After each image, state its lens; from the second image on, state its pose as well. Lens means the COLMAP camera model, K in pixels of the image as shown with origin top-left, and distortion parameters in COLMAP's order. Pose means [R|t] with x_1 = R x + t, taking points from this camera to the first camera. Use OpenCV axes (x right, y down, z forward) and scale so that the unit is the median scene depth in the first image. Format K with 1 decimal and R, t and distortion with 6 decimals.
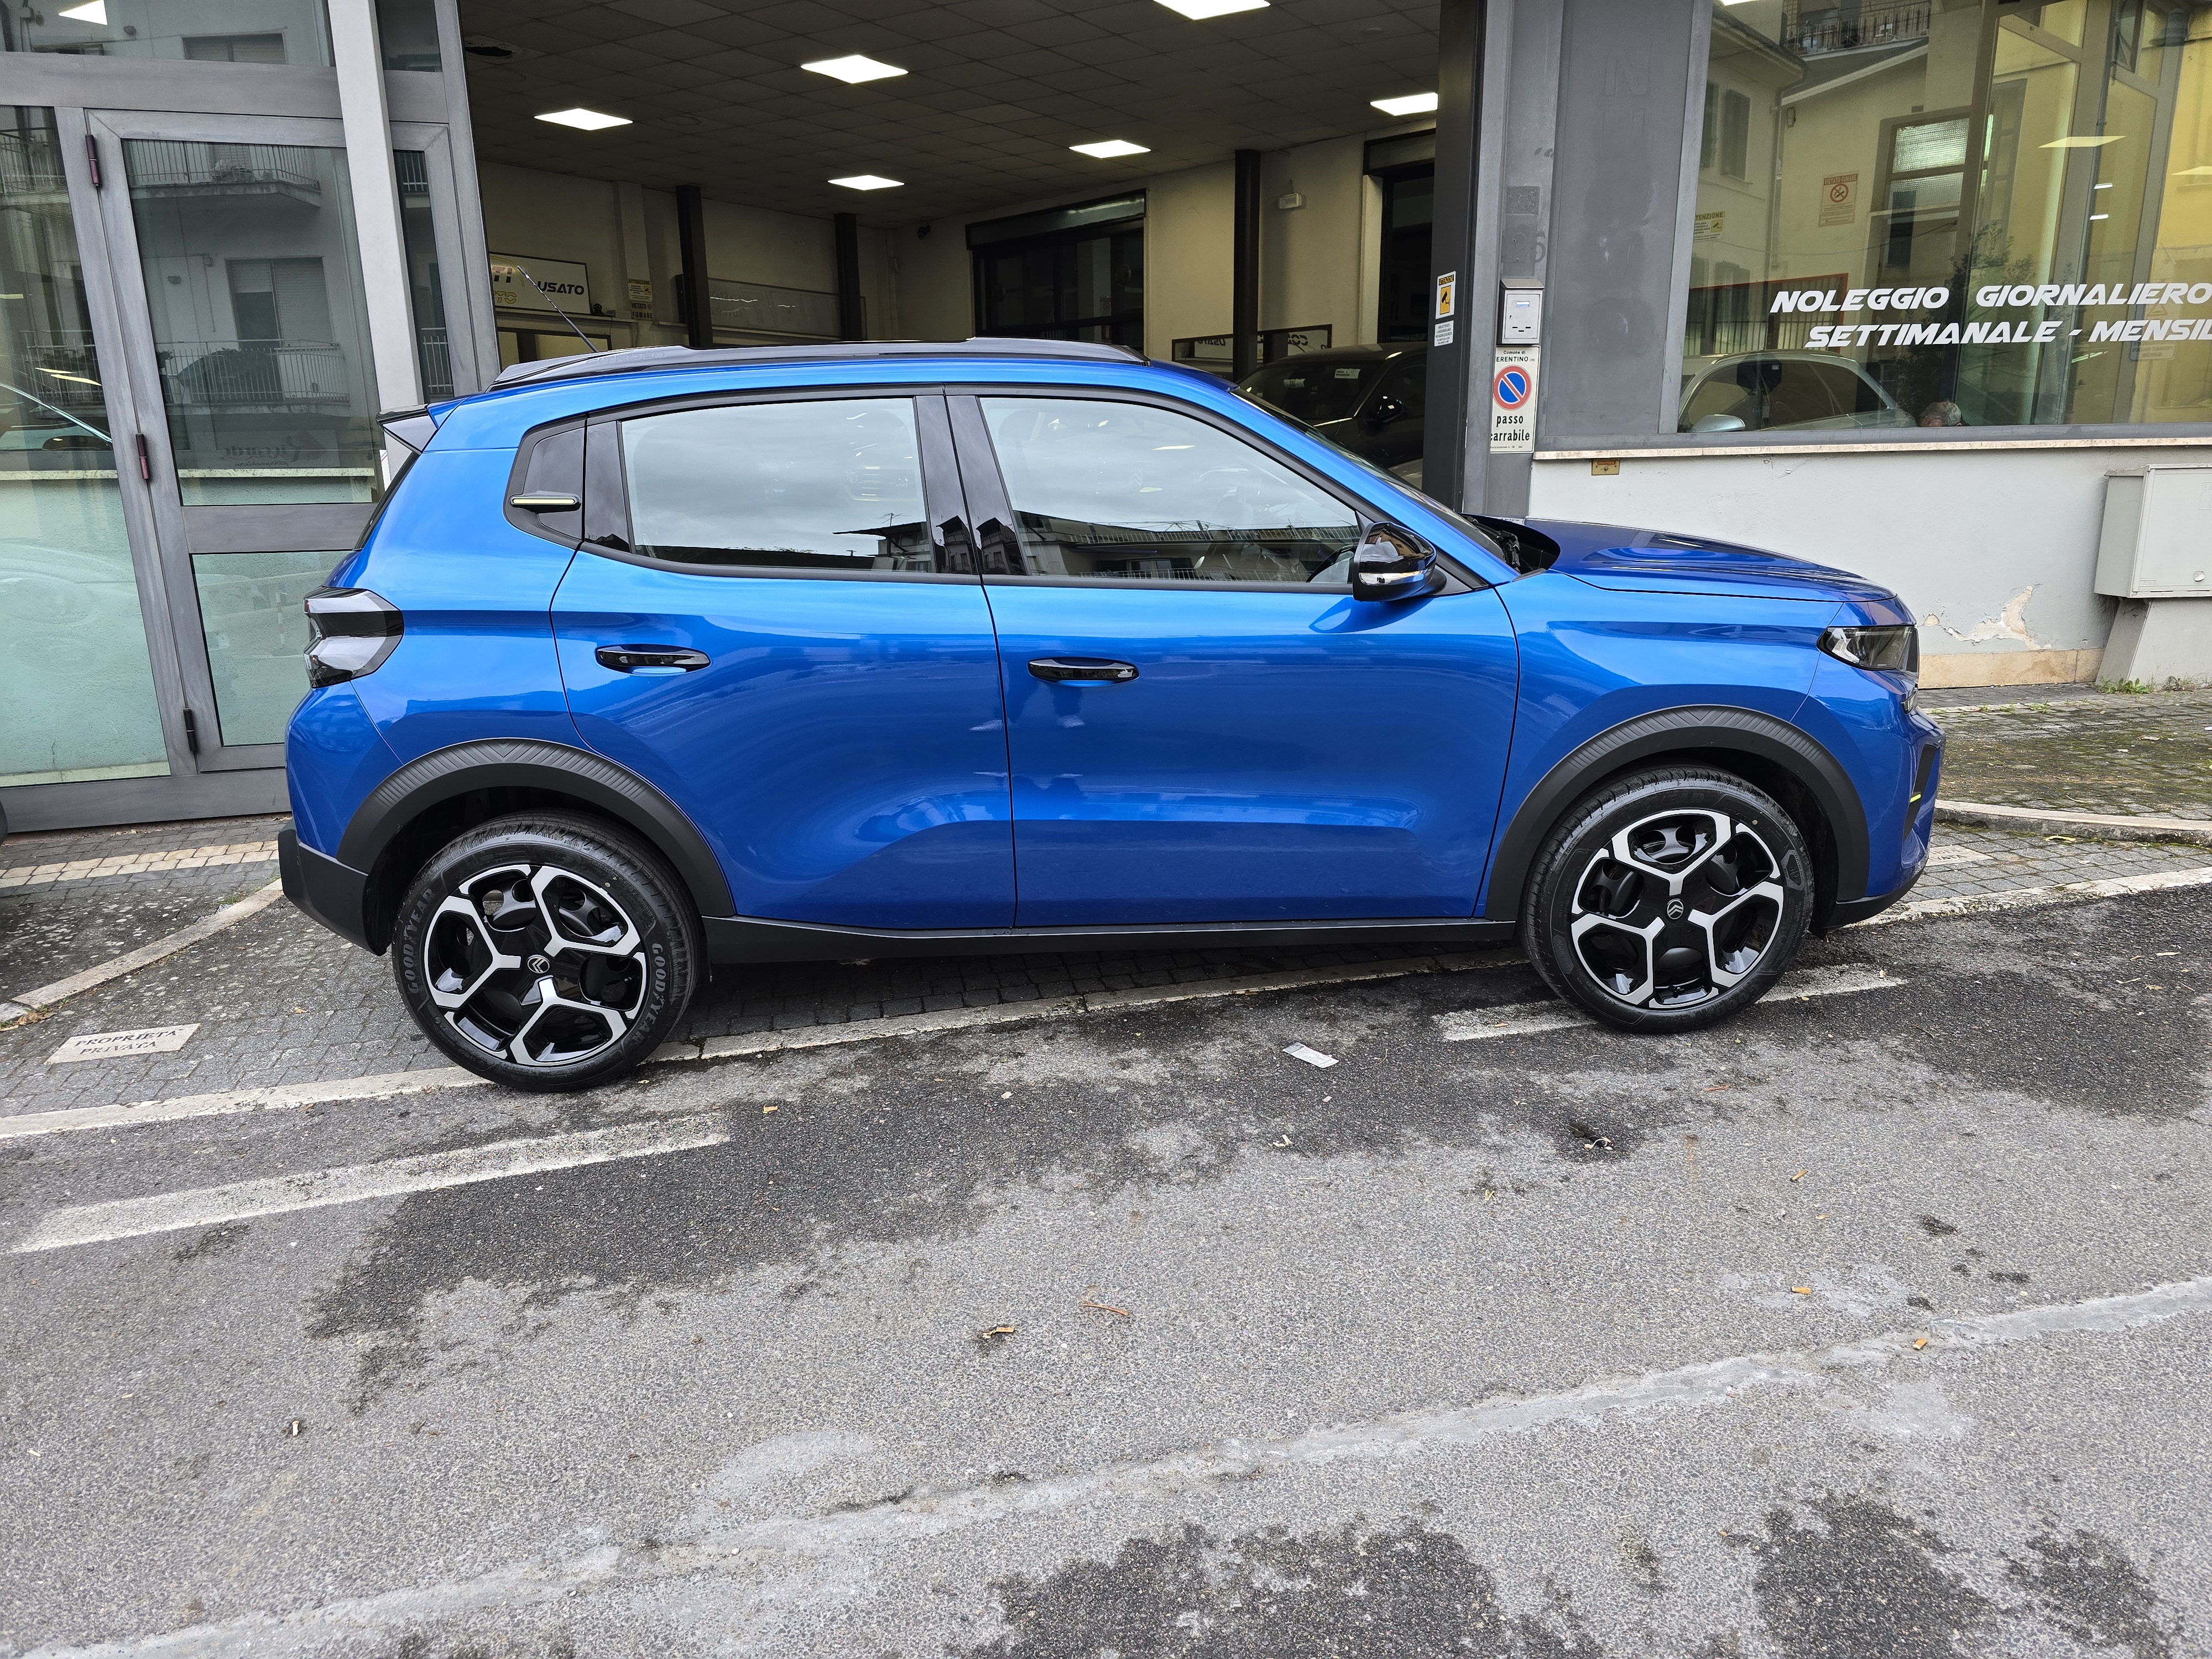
lens RADIAL K [[1488.6, 0, 1113.9], [0, 1488.6, 827.0], [0, 0, 1]] dist [0.056006, -0.046425]
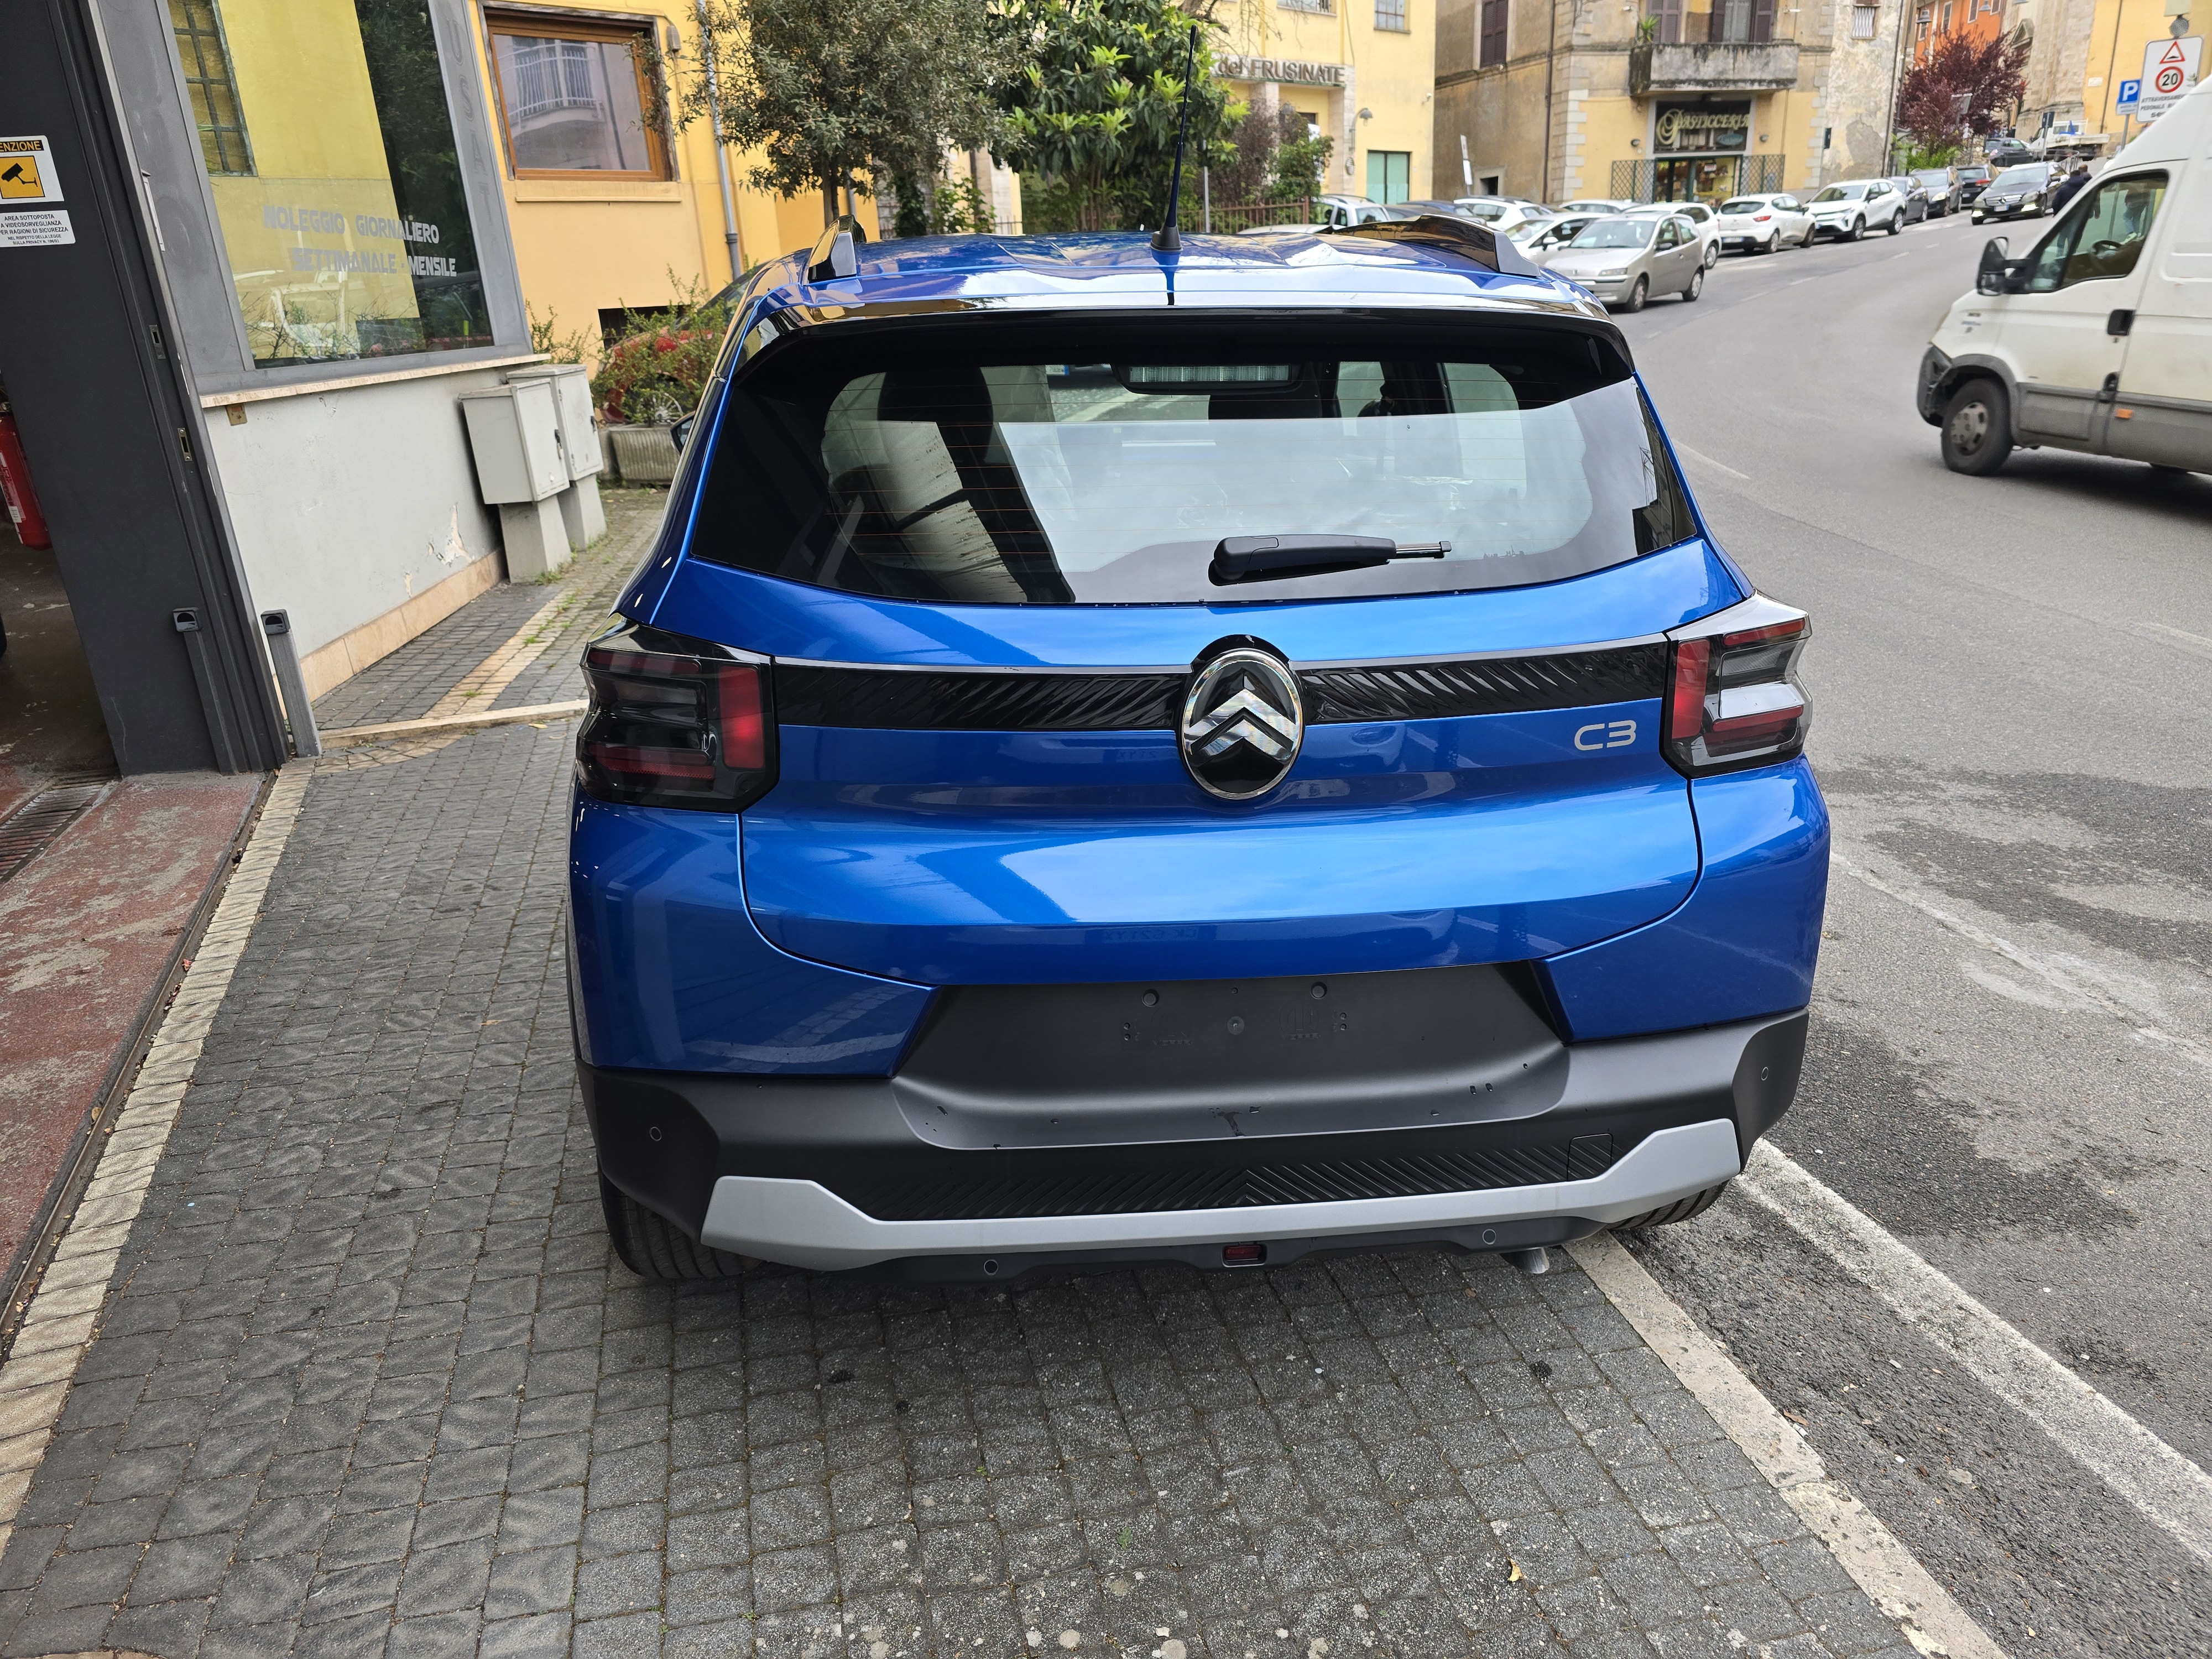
lens RADIAL K [[1502.0, 0, 1106.0], [0, 1502.0, 829.5], [0, 0, 1]] dist [0.053269, -0.048426]
pose [[-0.069848, -0.317323, 0.945742, -1.091976], [0.294426, 0.899265, 0.323474, -0.343307], [-0.953118, 0.301045, 0.030616, 1.239982]]
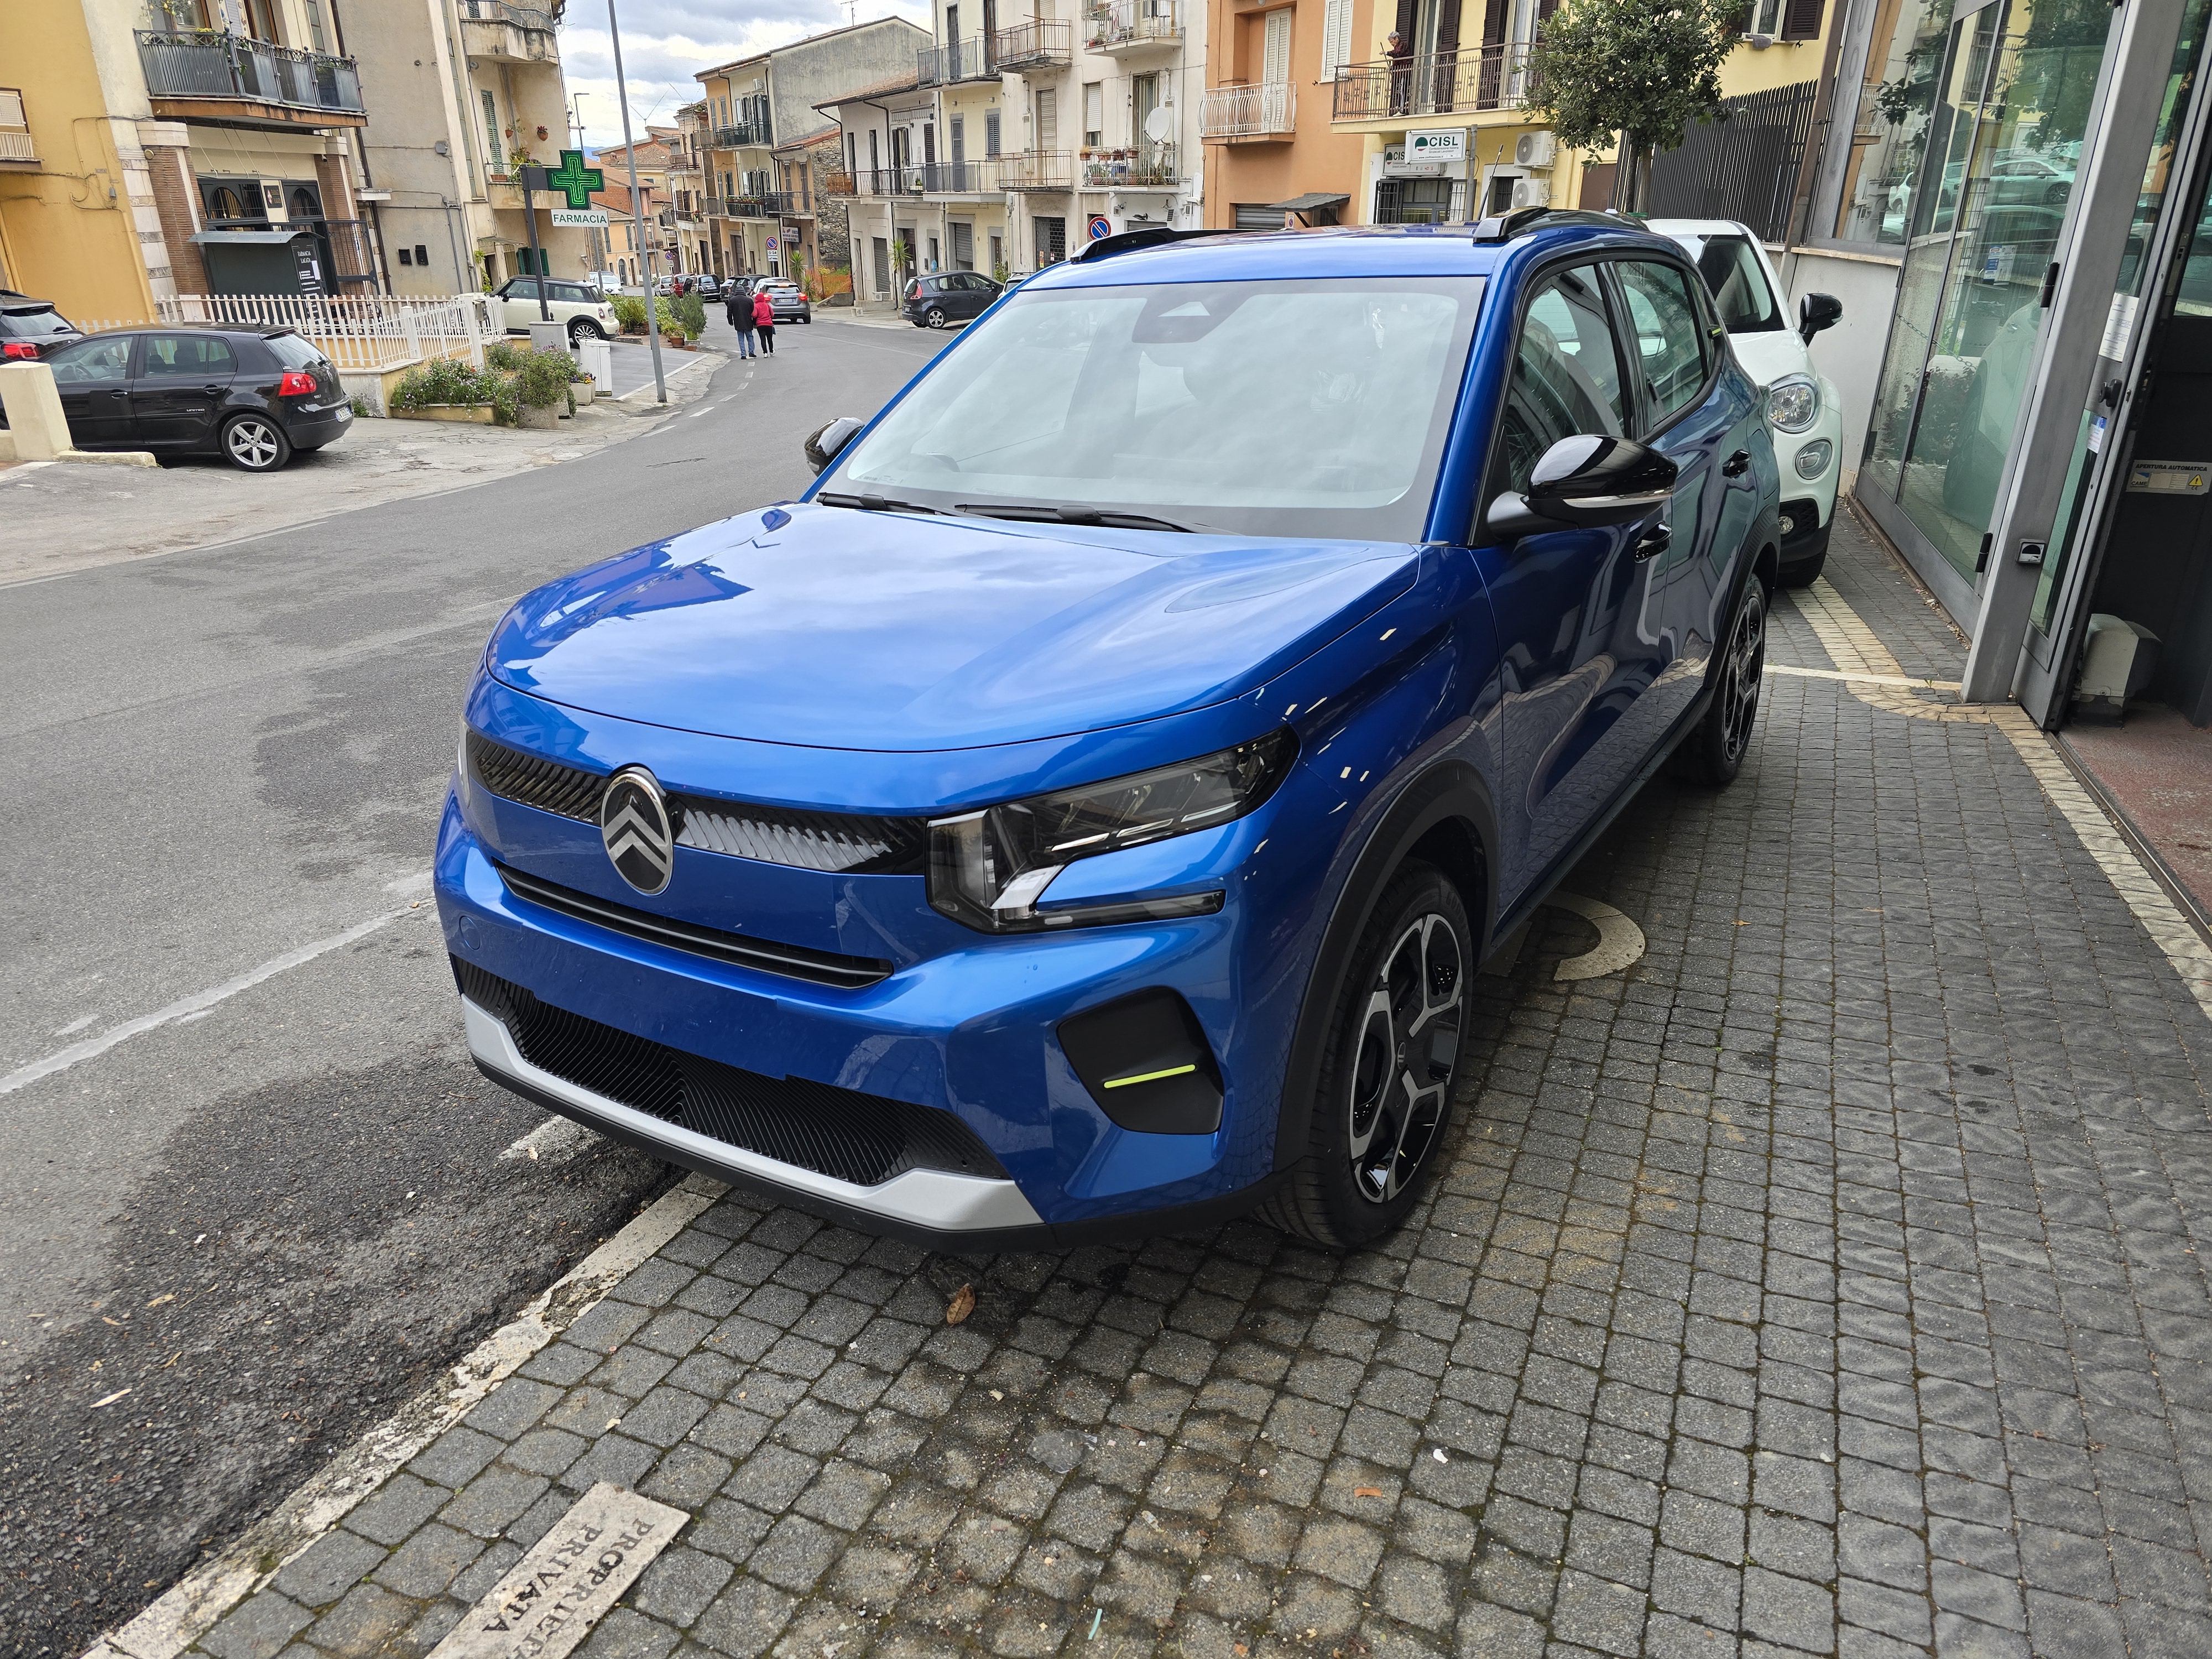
lens RADIAL K [[1488.6, 0, 1113.9], [0, 1488.6, 827.0], [0, 0, 1]] dist [0.056006, -0.046425]
pose [[-0.569510, 0.326424, -0.754391, 0.970685], [-0.192404, 0.839333, 0.508429, -0.531645], [0.799149, 0.434703, -0.415203, 1.668401]]
